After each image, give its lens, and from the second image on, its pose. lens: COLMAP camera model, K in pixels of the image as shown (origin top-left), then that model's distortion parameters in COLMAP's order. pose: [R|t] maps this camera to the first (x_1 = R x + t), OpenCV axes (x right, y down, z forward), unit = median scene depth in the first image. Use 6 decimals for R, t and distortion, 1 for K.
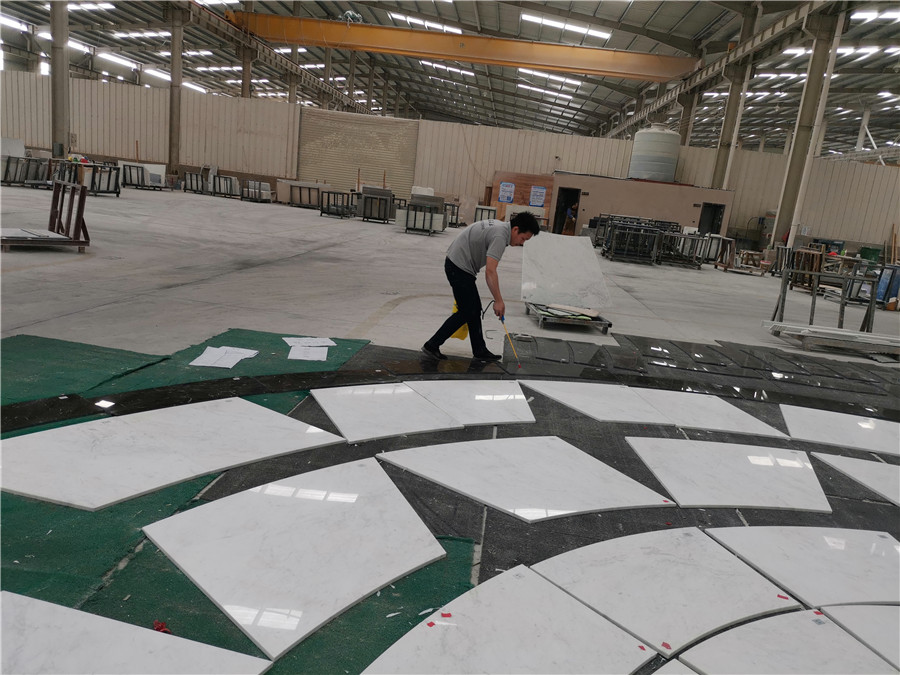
lens RADIAL K [[689.1, 0, 449.7], [0, 689.1, 339.1], [0, 0, 1]] dist [0.055409, -0.046657]
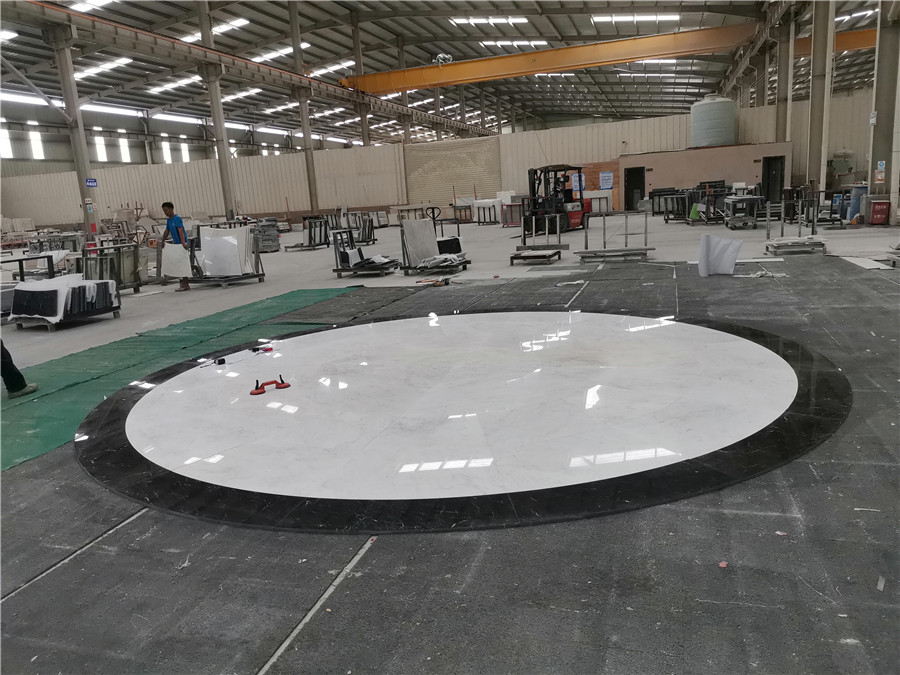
lens RADIAL K [[689.1, 0, 451.1], [0, 689.1, 339.8], [0, 0, 1]] dist [0.055409, -0.046657]
pose [[0.962518, -0.132377, -0.236718, 0.077737], [0.129819, 0.991185, -0.026432, 0.034049], [0.238131, -0.005289, 0.971219, -0.114358]]
